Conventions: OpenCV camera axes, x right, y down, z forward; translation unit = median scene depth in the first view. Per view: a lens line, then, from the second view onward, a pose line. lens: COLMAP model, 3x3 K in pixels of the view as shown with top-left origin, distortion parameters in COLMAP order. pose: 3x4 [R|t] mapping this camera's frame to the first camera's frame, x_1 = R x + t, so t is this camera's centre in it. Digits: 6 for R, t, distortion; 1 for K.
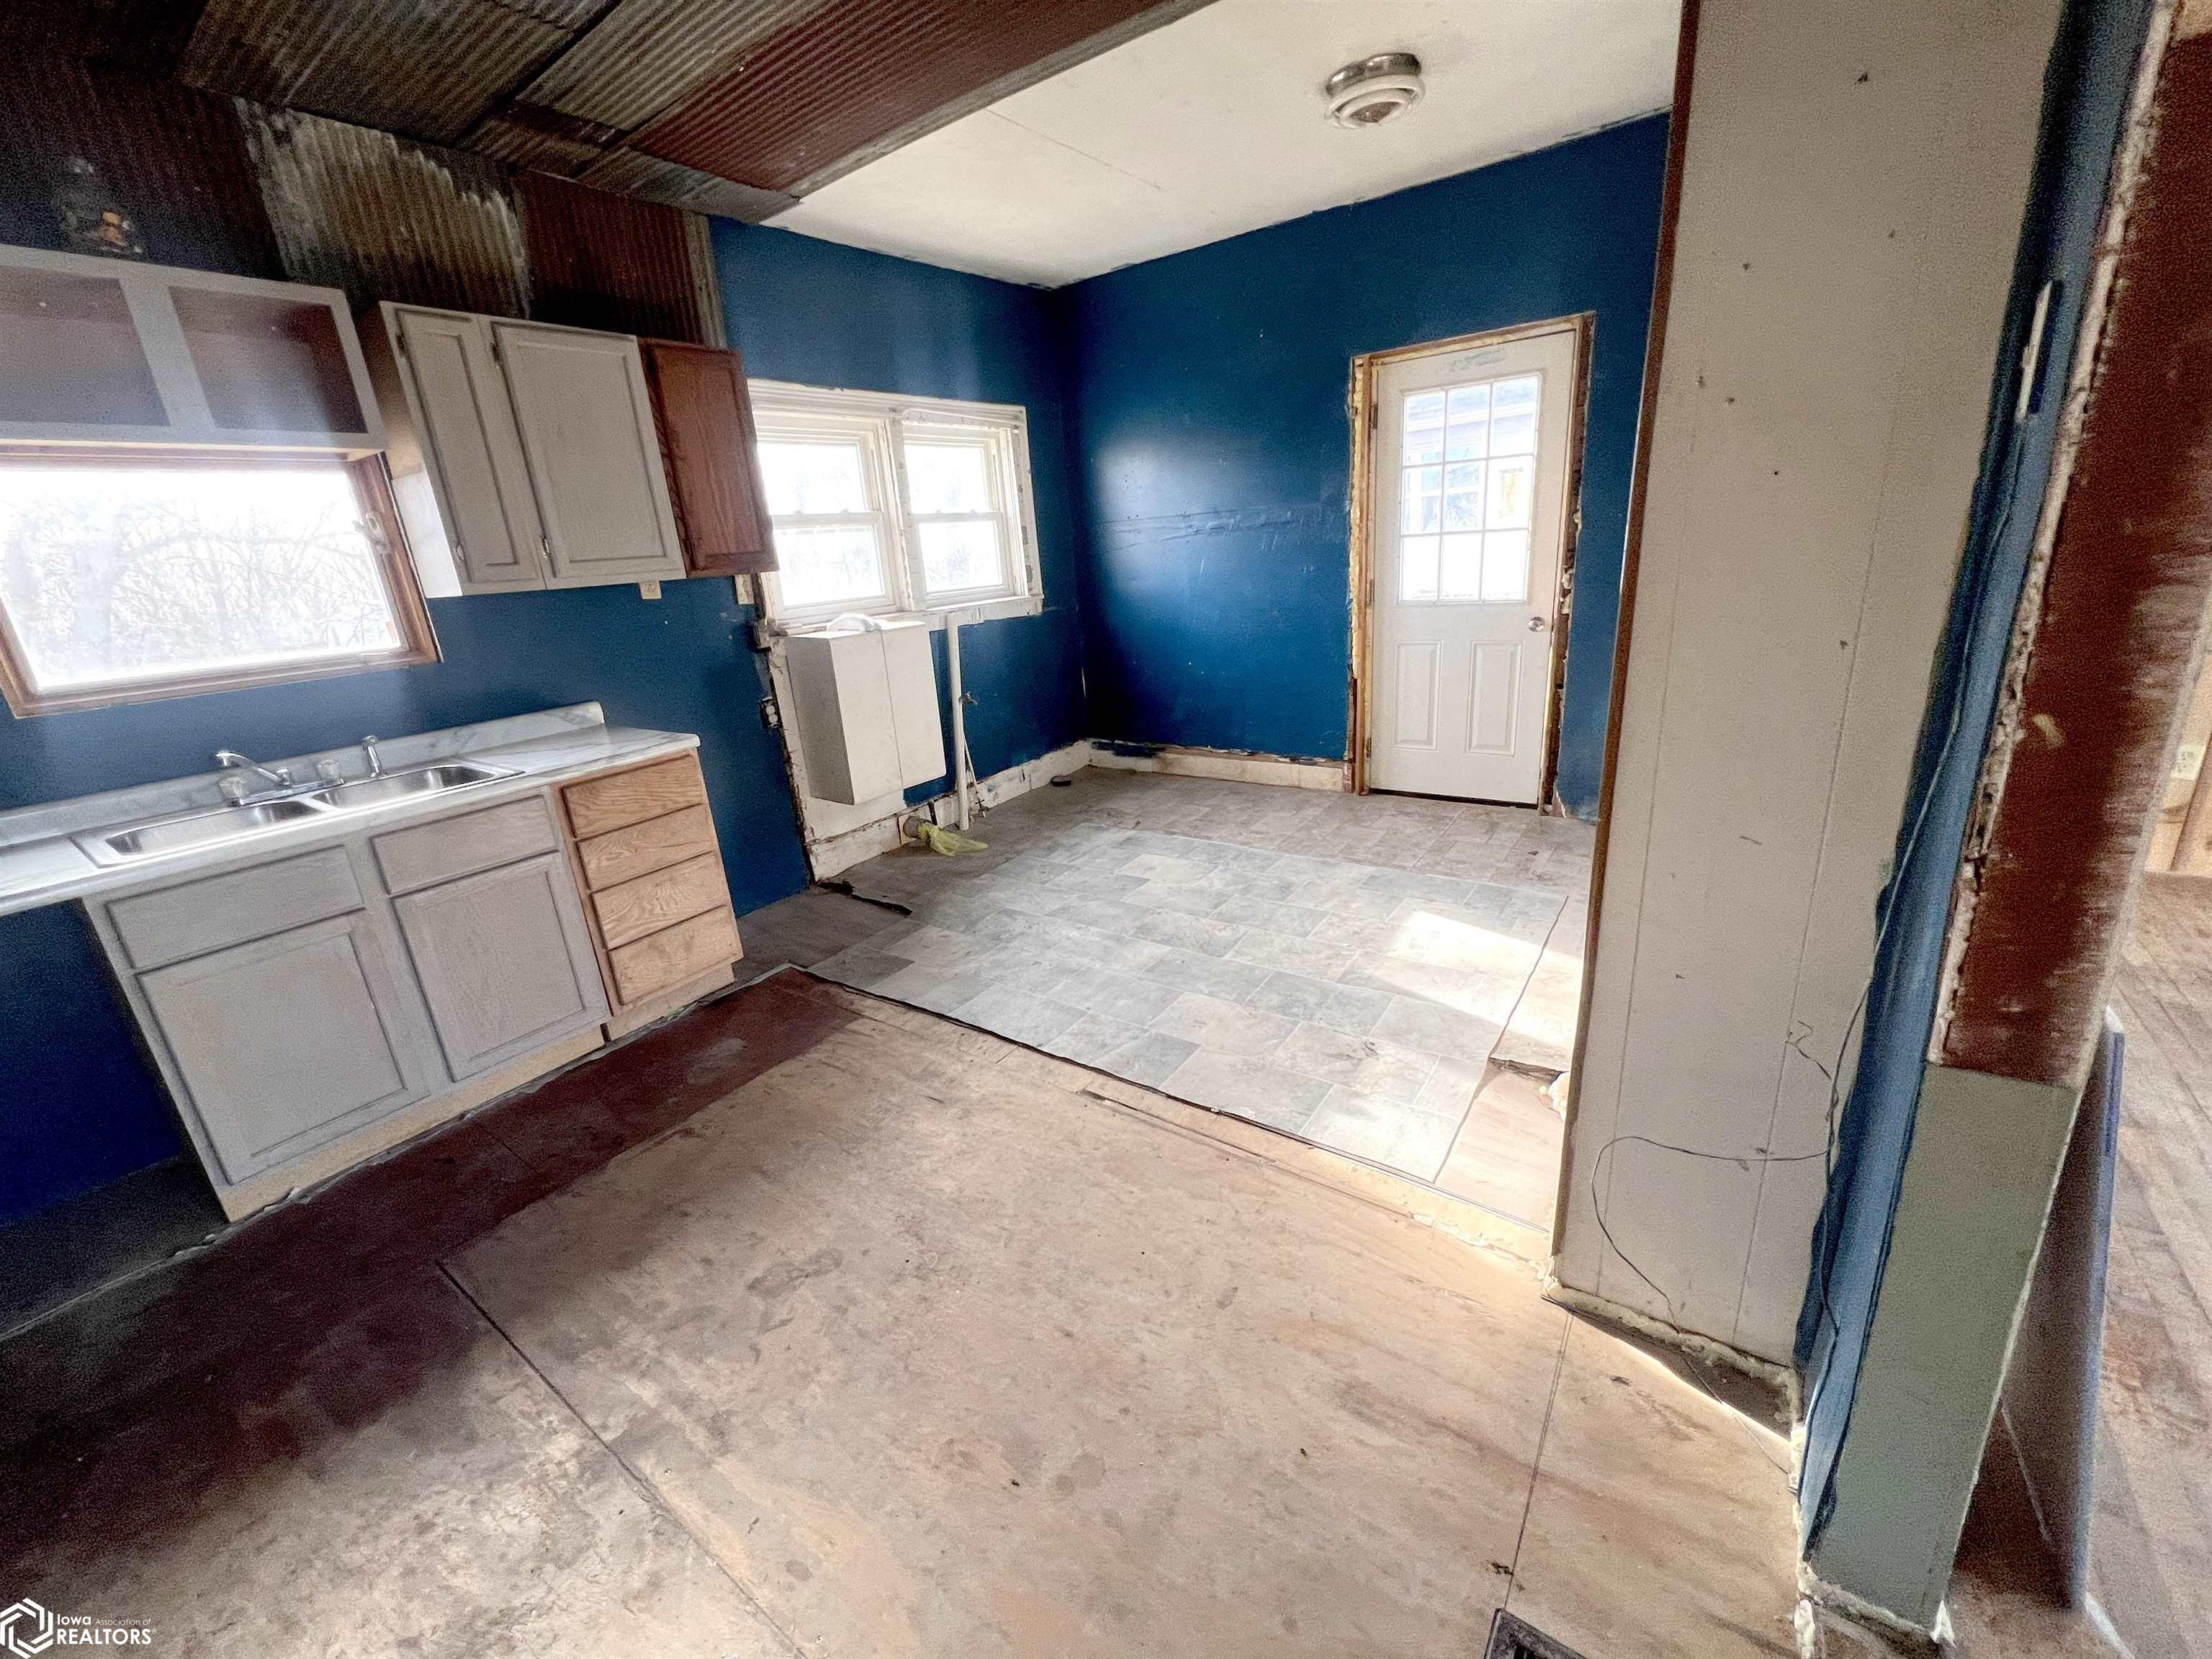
lens RADIAL K [[881.6, 0, 1101.6], [0, 881.6, 822.3], [0, 0, 1]] dist [0.000699, -0.000417]
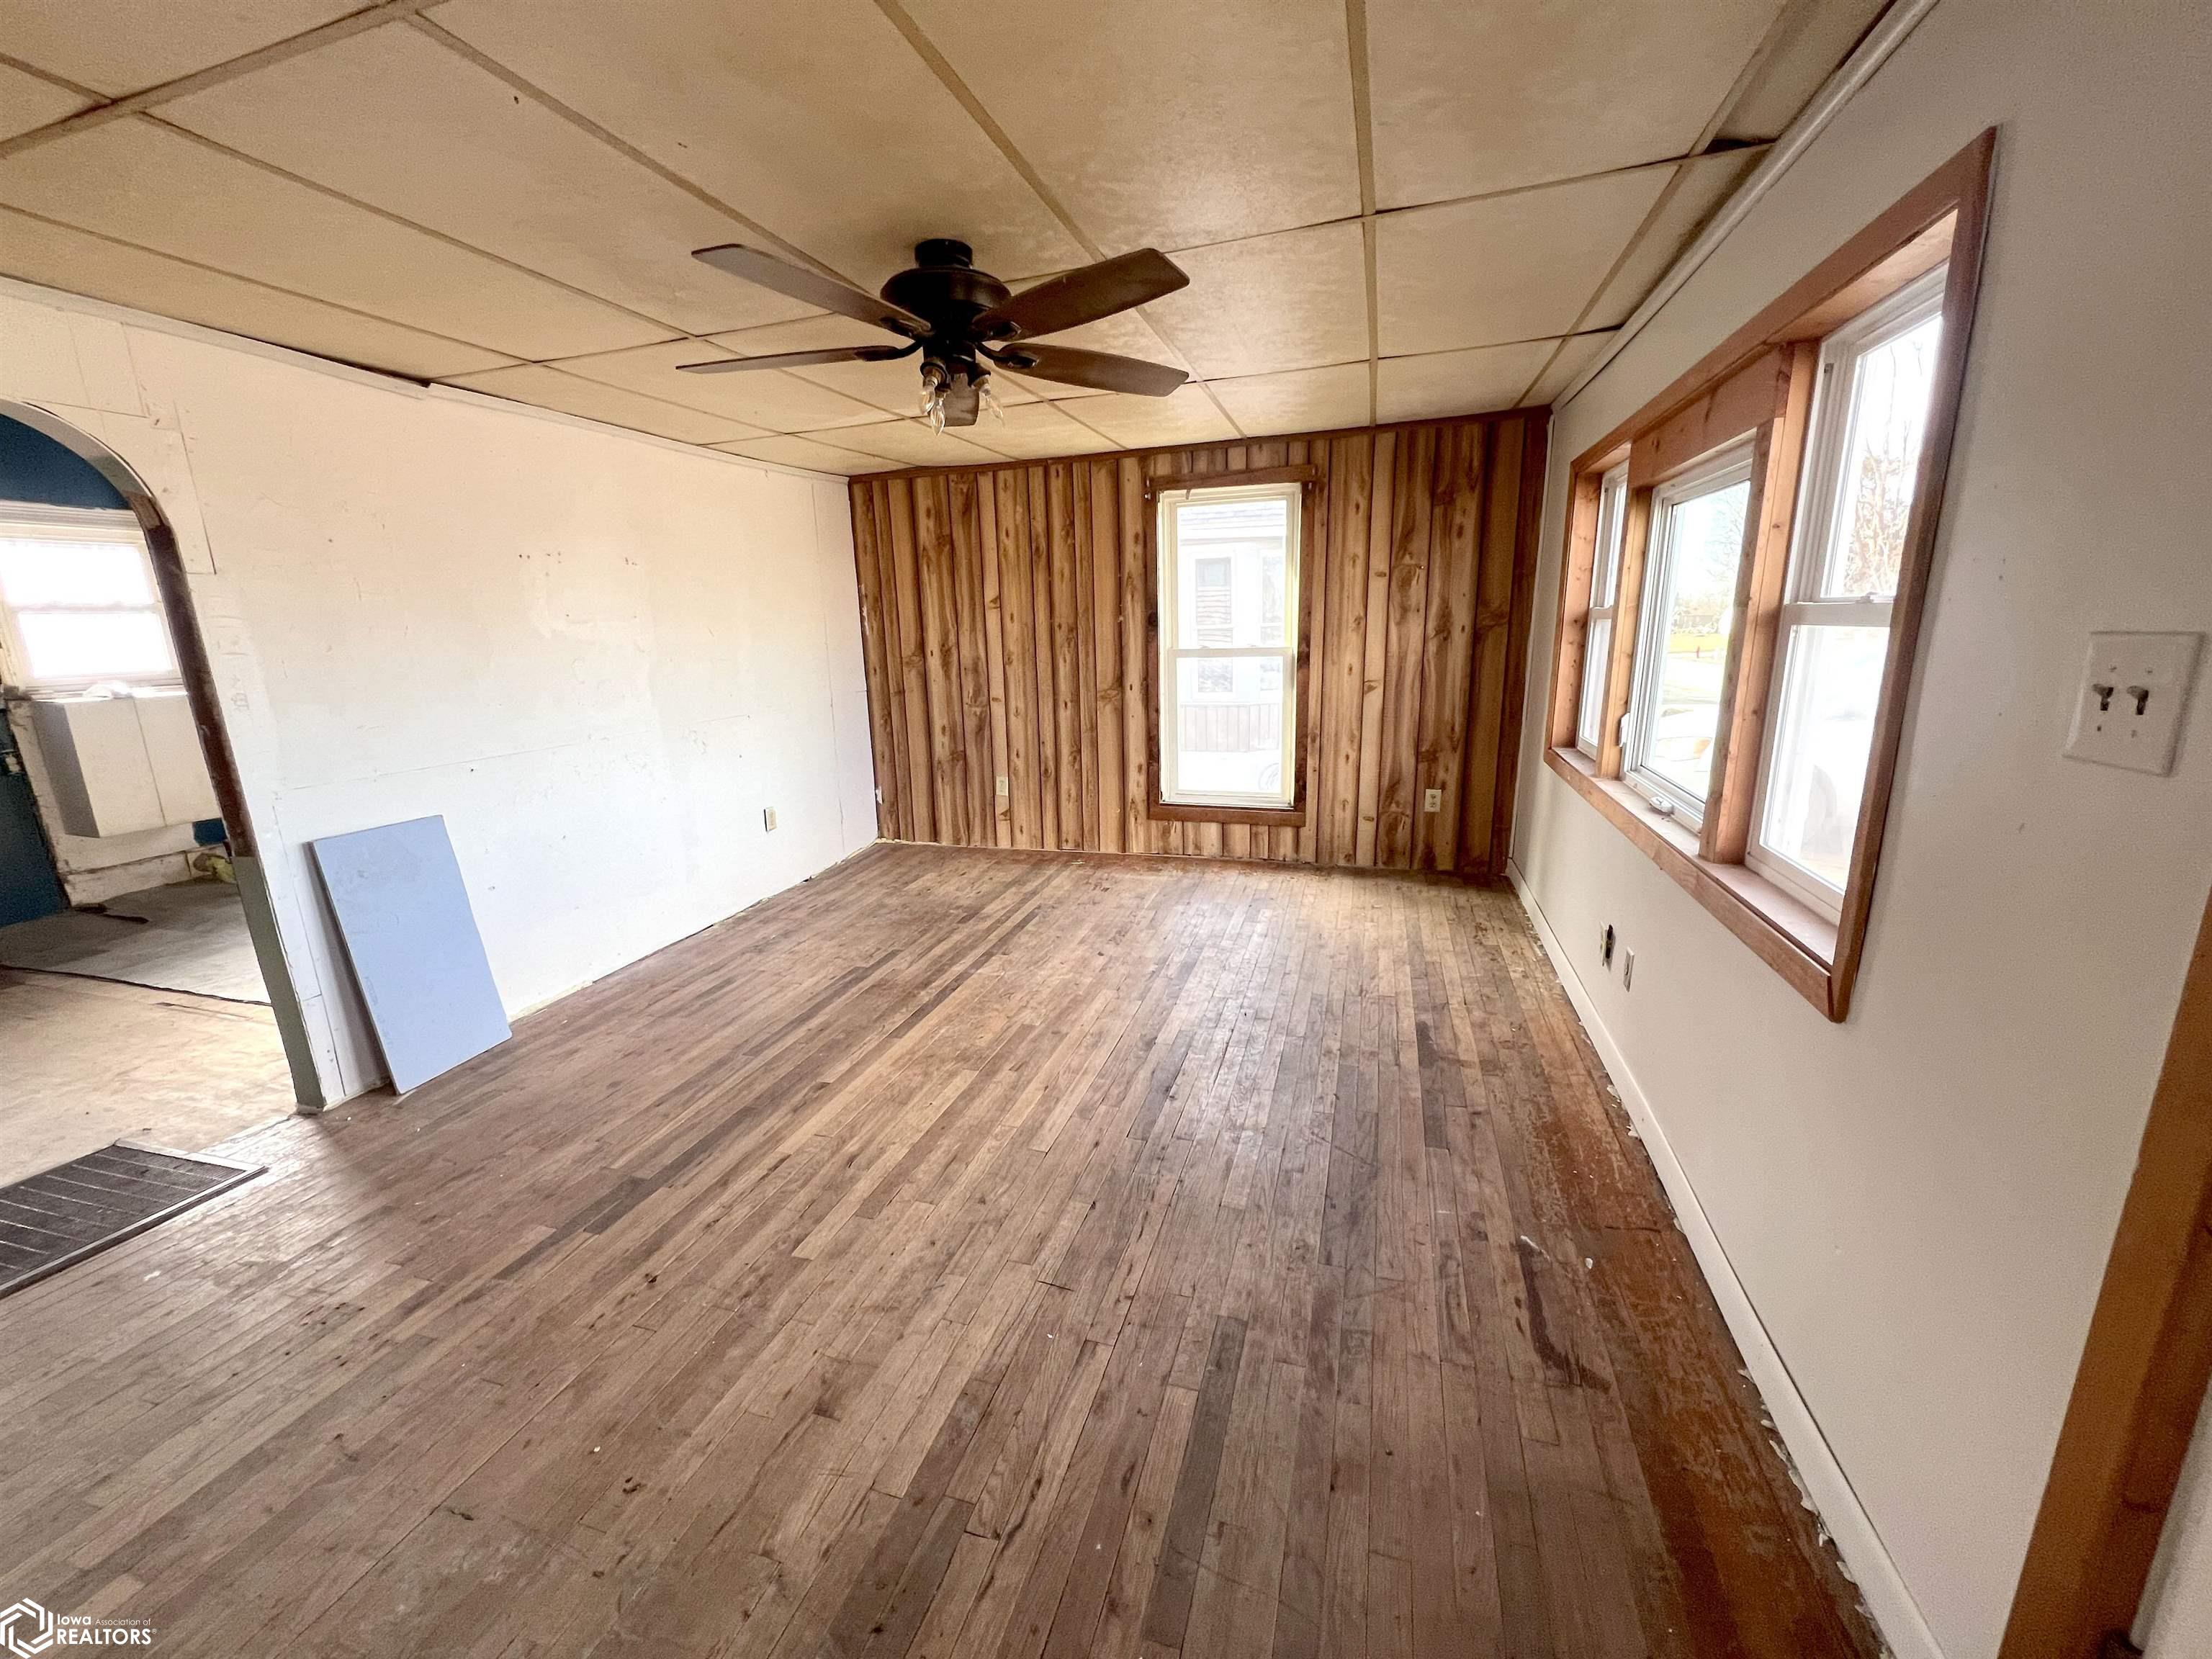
lens RADIAL K [[881.6, 0, 1102.1], [0, 881.6, 823.4], [0, 0, 1]] dist [0.000699, -0.000417]
pose [[0.948322, -0.019495, 0.316709, 0.807117], [0.049063, 0.995116, -0.085656, 0.165568], [-0.313492, 0.096768, 0.944647, -0.736357]]
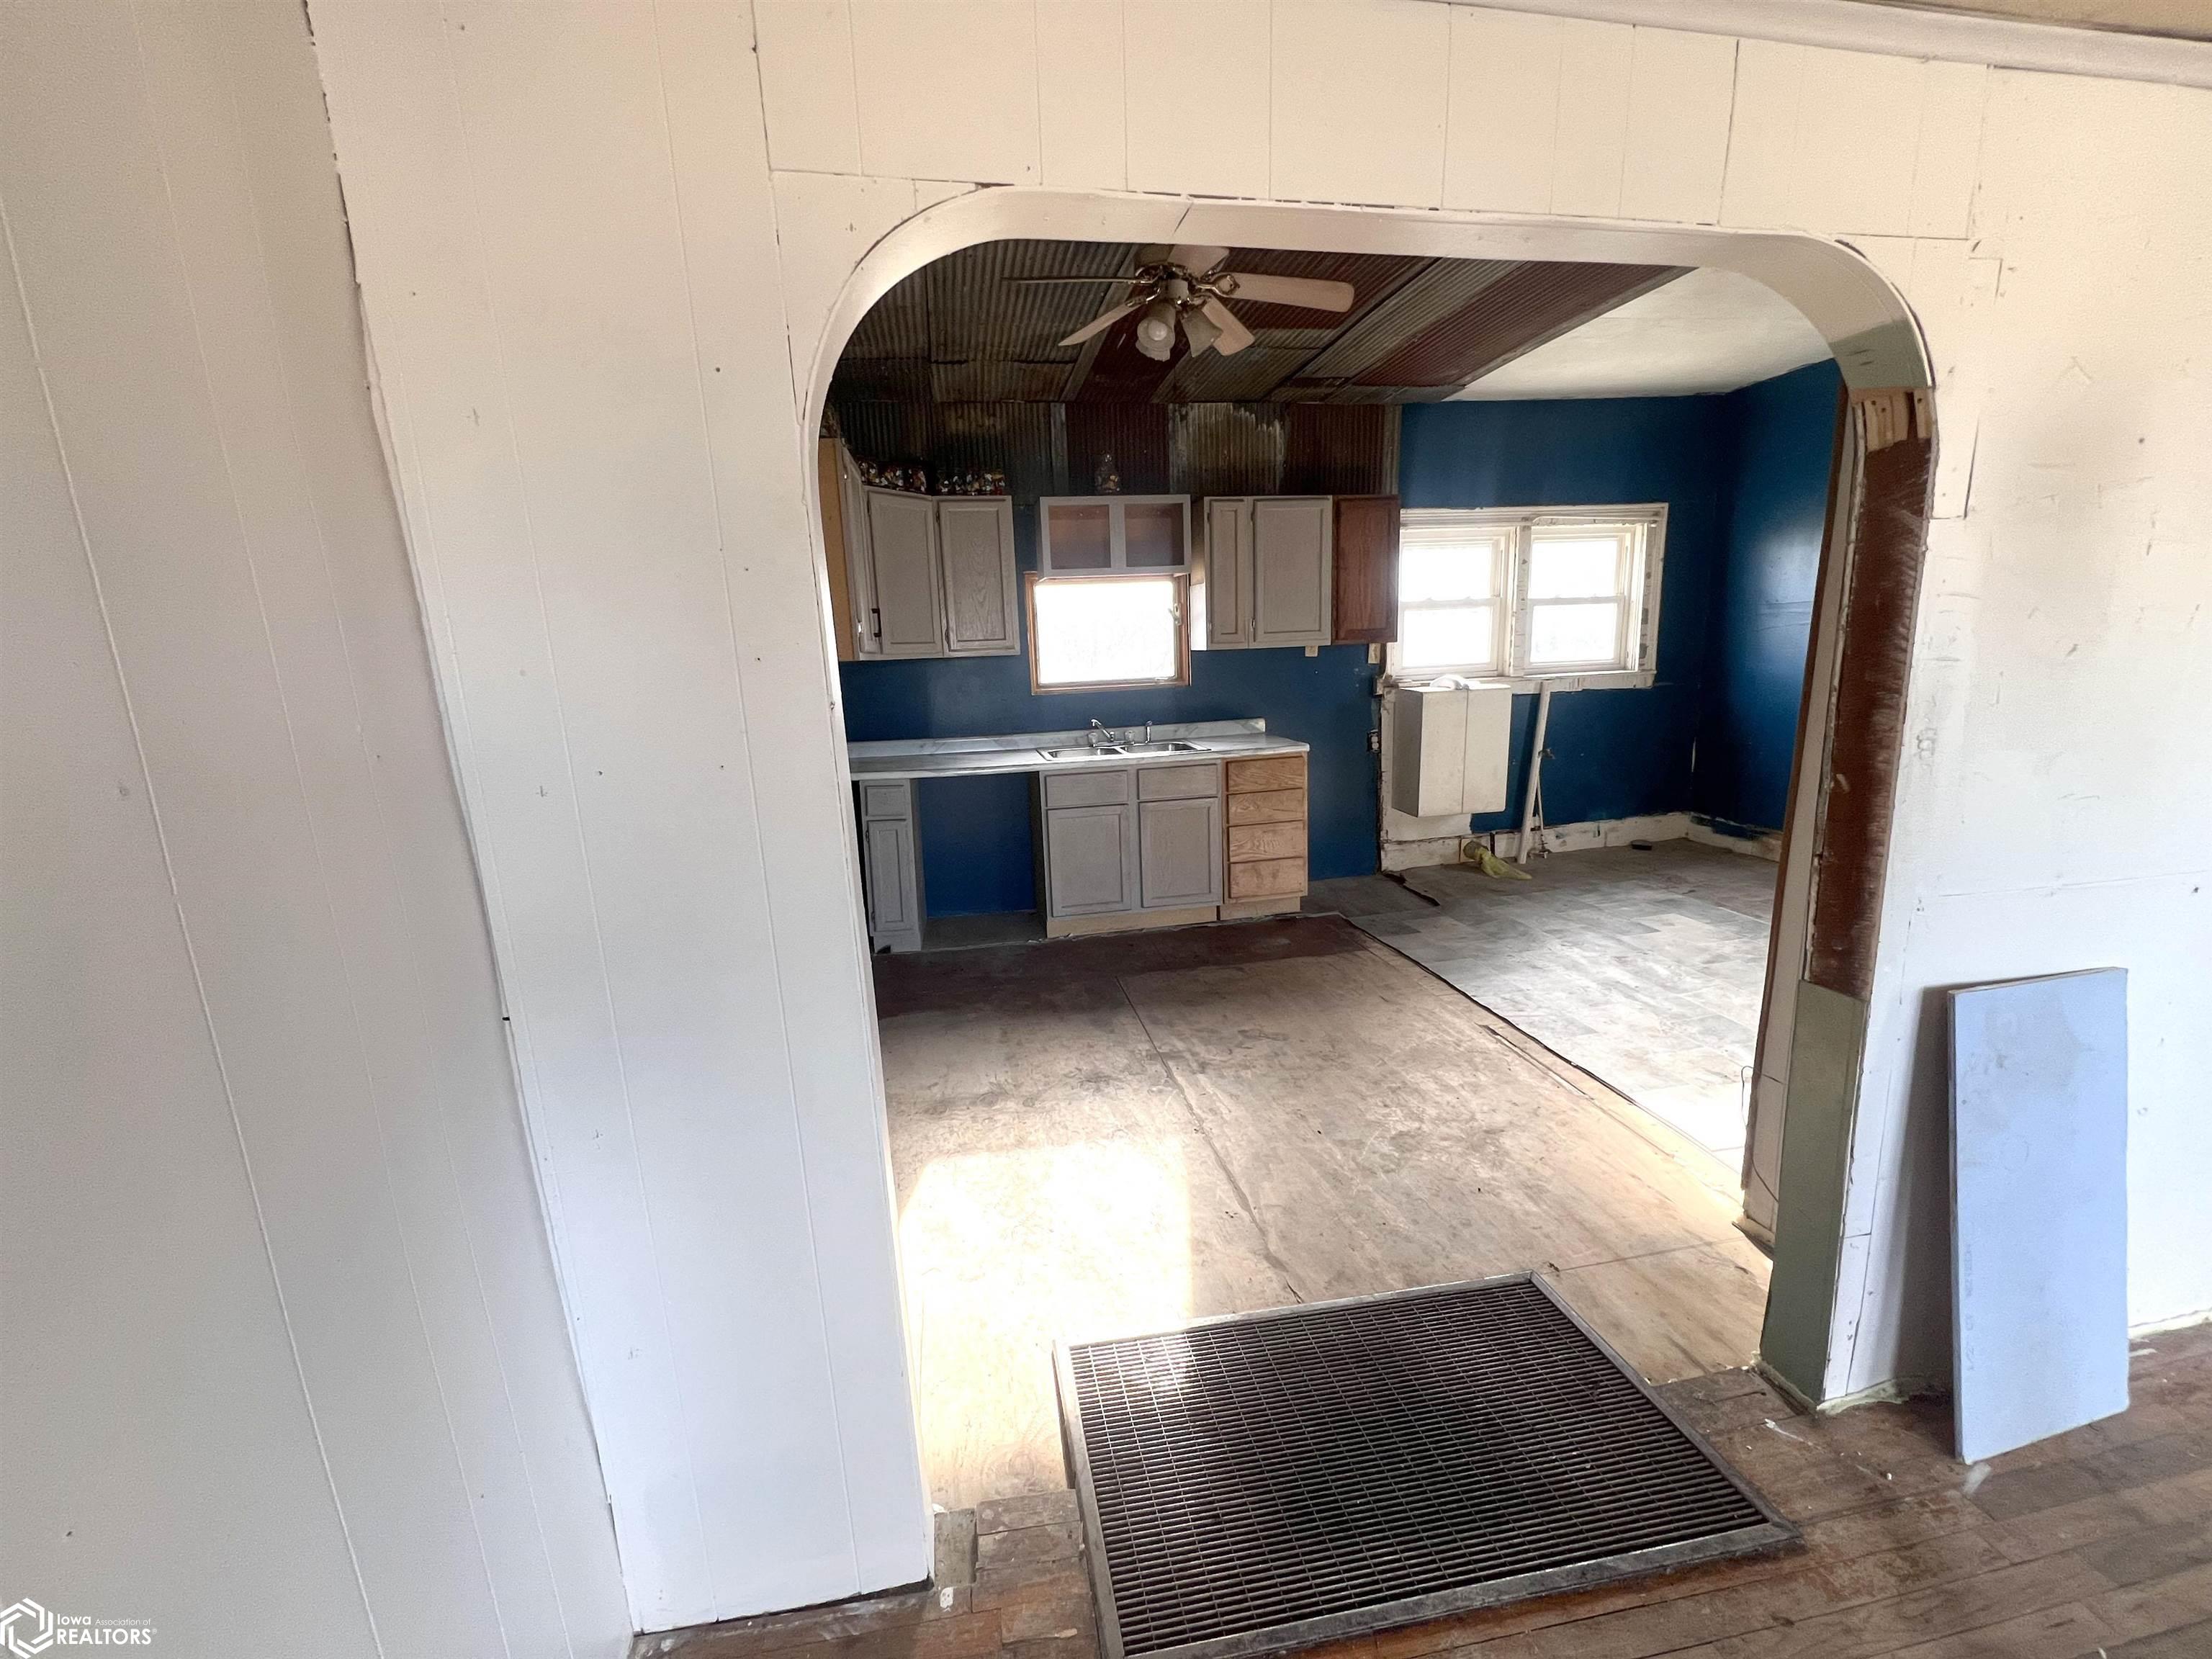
lens RADIAL K [[881.6, 0, 1095.9], [0, 881.6, 822.3], [0, 0, 1]] dist [0.000699, -0.000417]
pose [[0.718539, 0.181887, -0.671282, 0.323509], [-0.220969, 0.974889, 0.027625, 0.071825], [0.659450, 0.128483, 0.740687, -0.366853]]
